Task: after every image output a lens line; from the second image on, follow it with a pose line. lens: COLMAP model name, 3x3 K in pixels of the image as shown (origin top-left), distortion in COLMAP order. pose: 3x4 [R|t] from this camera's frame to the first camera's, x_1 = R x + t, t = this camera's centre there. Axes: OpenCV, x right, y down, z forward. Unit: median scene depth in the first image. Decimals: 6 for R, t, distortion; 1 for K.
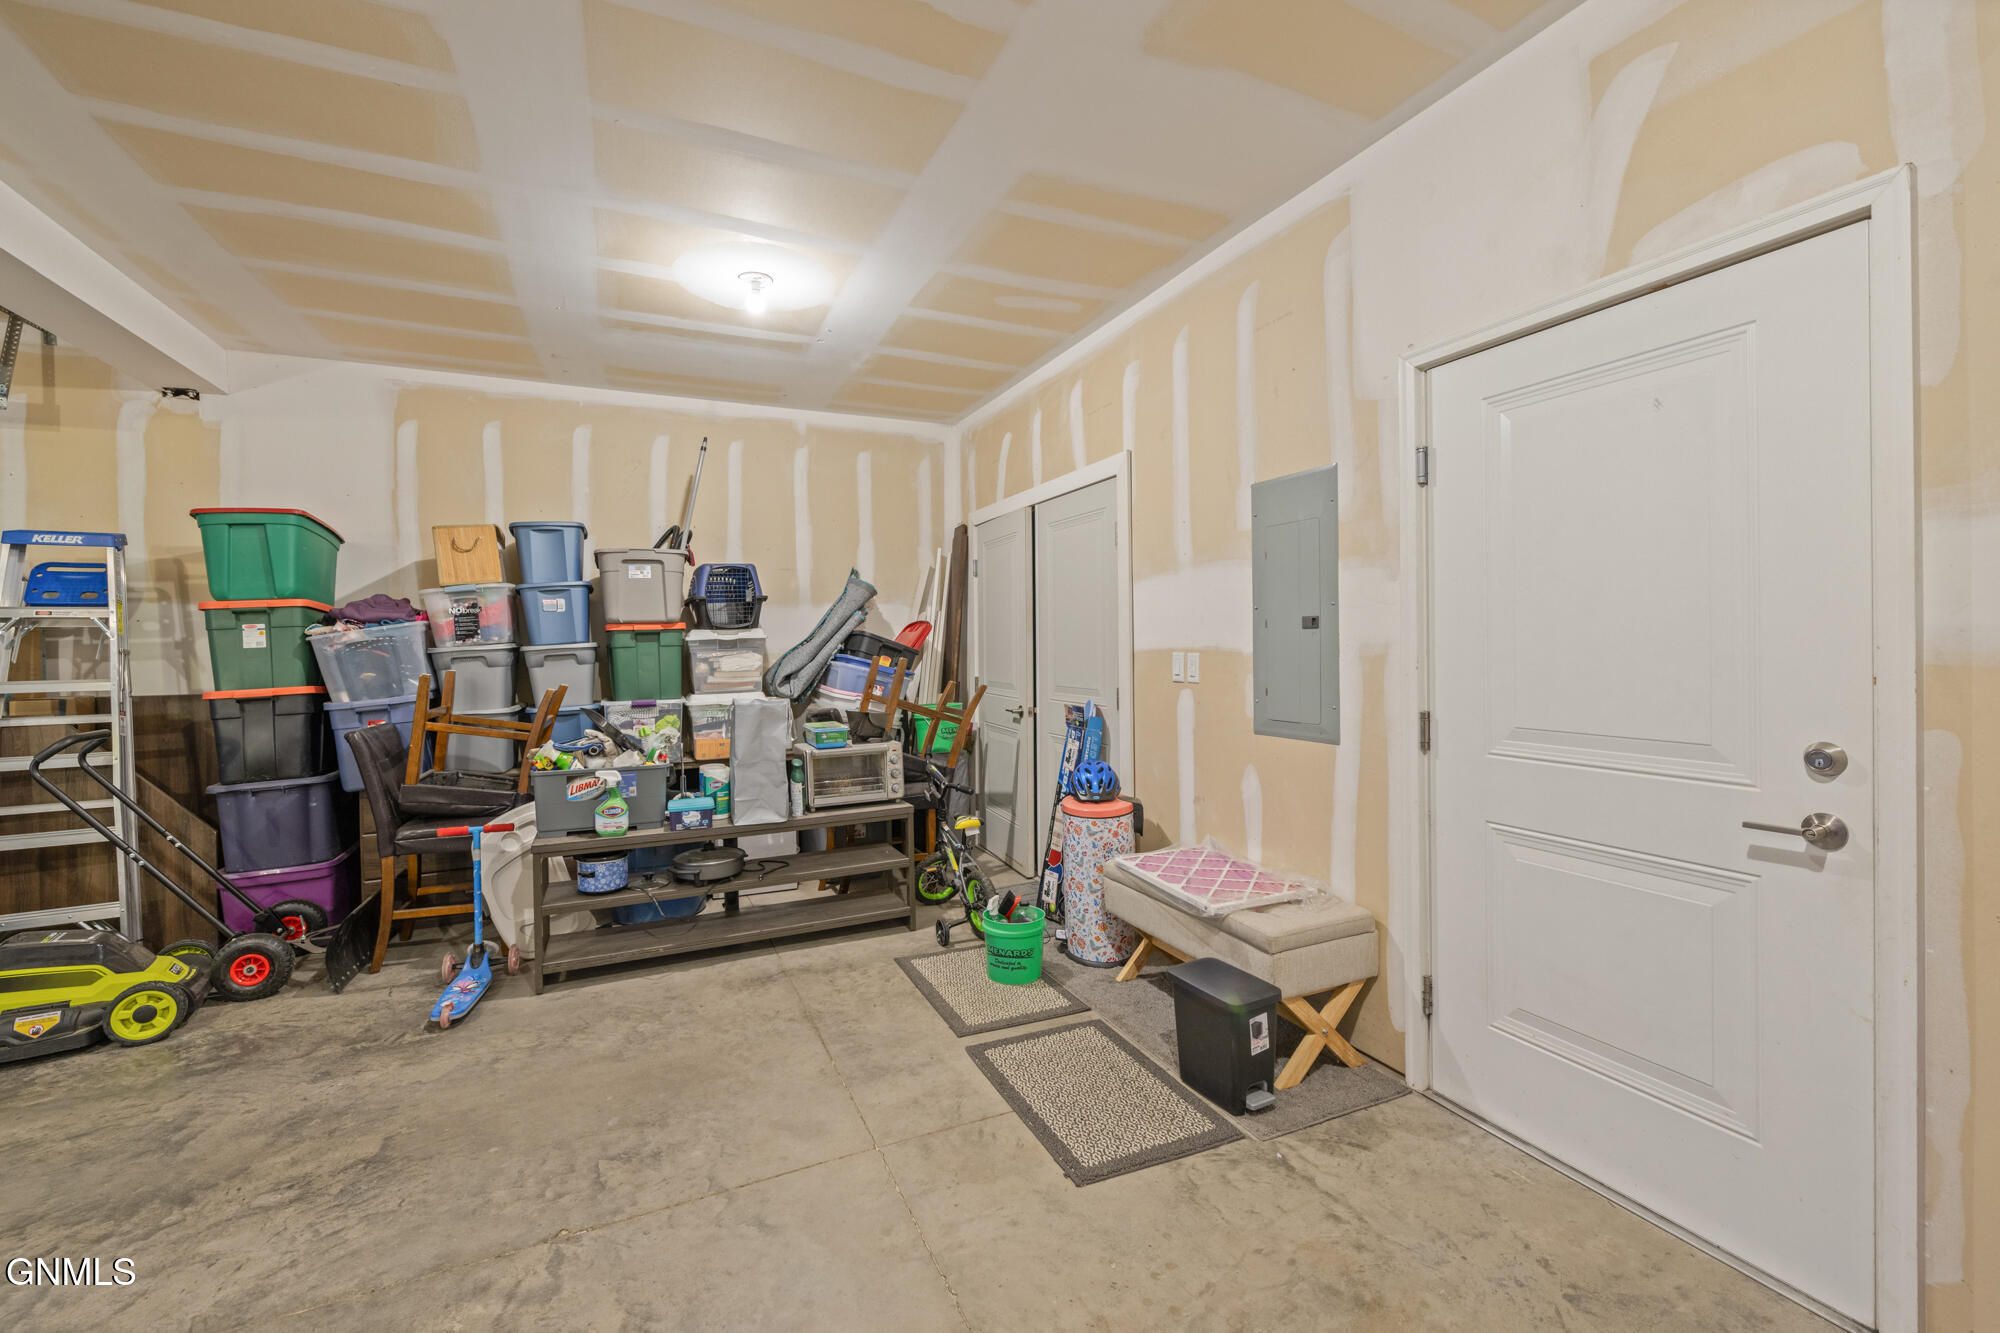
lens RADIAL K [[799.5, 0, 1005.4], [0, 799.5, 657.9], [0, 0, 1]] dist [0.001406, -0.001680]
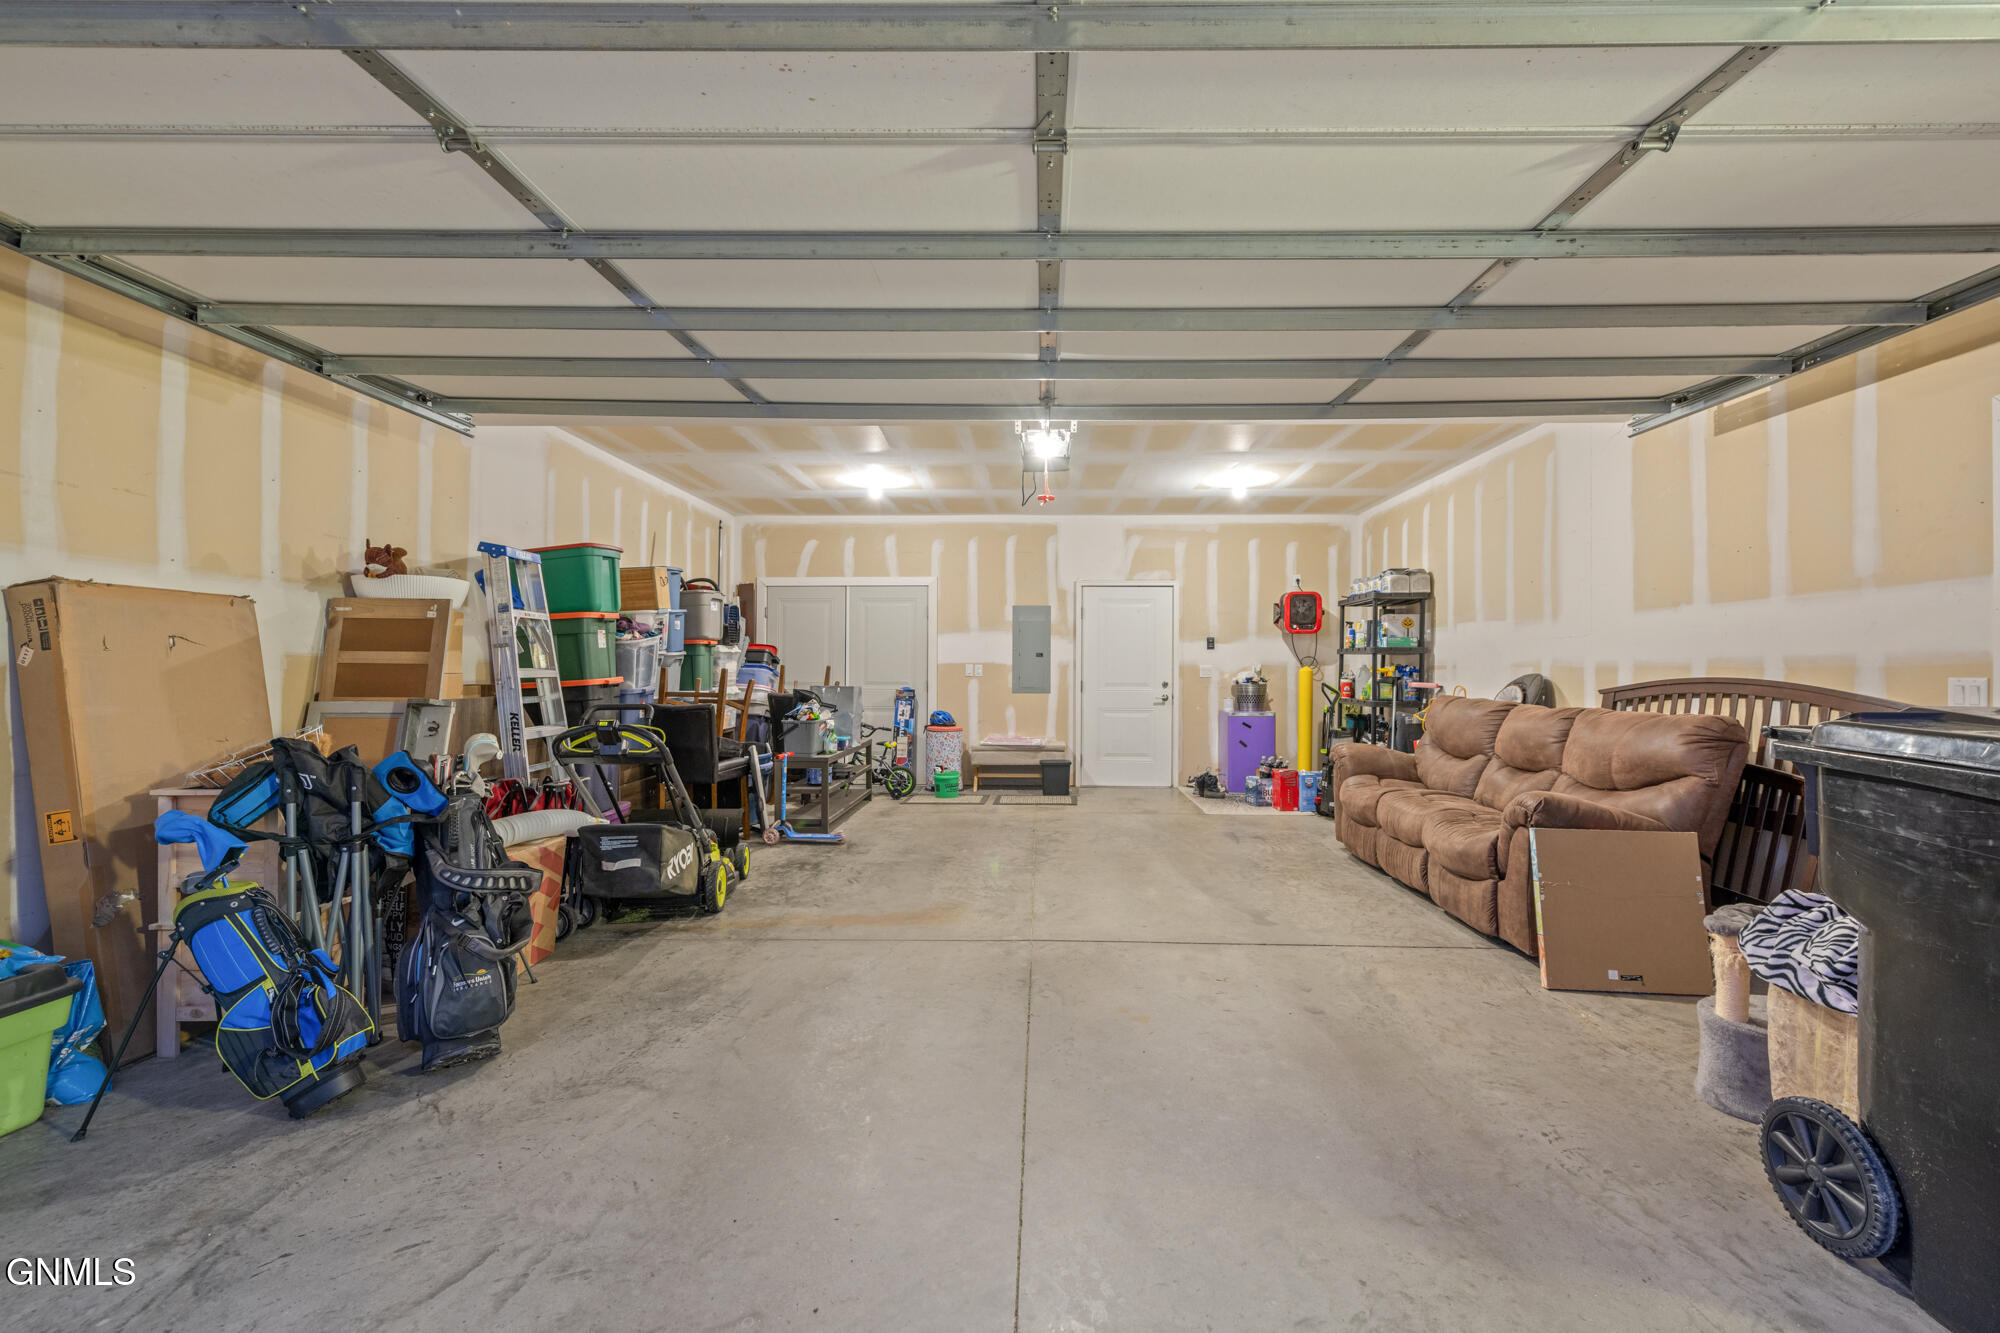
lens RADIAL K [[799.5, 0, 1005.8], [0, 799.5, 668.7], [0, 0, 1]] dist [0.001406, -0.001680]
pose [[0.464791, 0.016530, 0.885266, -2.026718], [0.005762, 0.999748, -0.021693, 0.063003], [-0.885401, 0.015184, 0.464579, -0.269613]]
